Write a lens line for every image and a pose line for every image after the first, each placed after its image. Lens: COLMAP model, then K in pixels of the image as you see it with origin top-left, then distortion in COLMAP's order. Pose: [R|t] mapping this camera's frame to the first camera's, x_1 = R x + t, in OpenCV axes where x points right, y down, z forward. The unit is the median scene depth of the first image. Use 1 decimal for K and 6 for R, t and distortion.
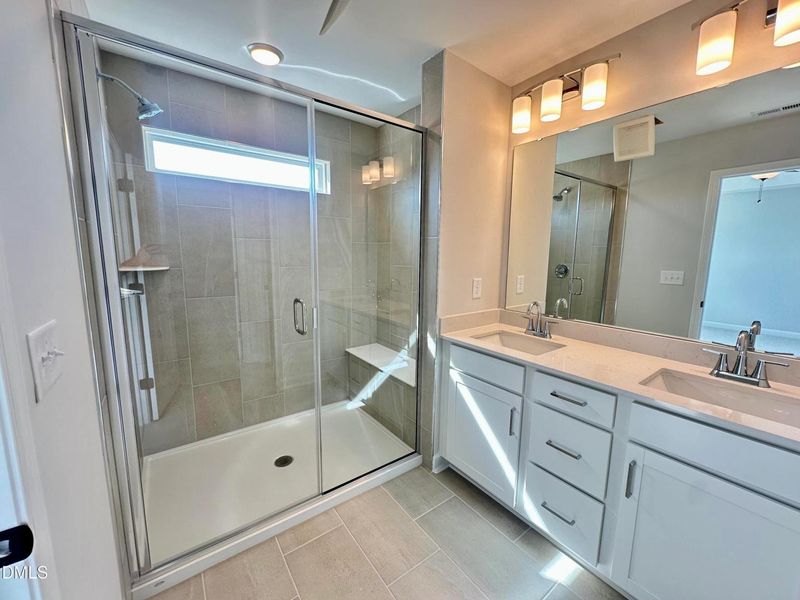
lens RADIAL K [[319.2, 0, 396.5], [0, 319.2, 298.6], [0, 0, 1]] dist [0.000496, -0.000078]
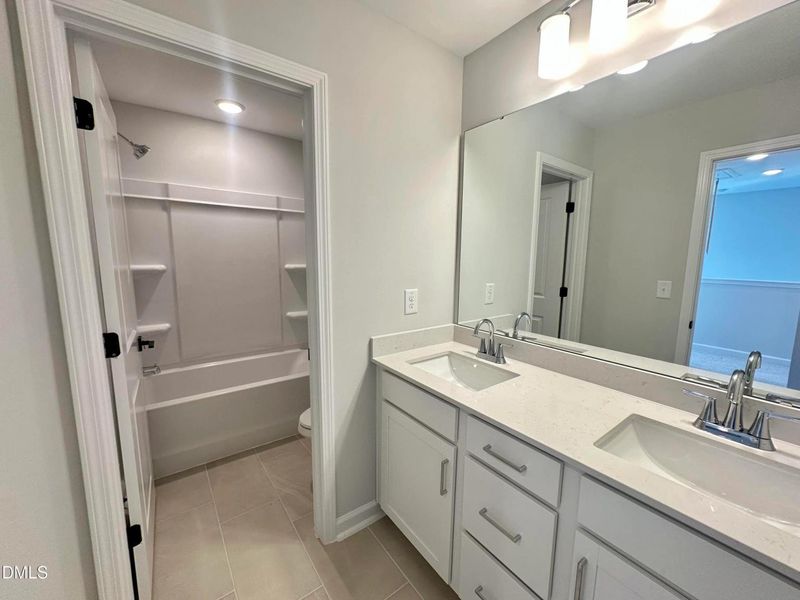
lens RADIAL K [[319.2, 0, 402.8], [0, 319.2, 300.4], [0, 0, 1]] dist [0.000496, -0.000078]
pose [[0.999977, 0.004655, 0.004925, 0.248568], [-0.004636, 0.999982, -0.003837, -0.035215], [-0.004943, 0.003814, 0.999981, 0.221693]]
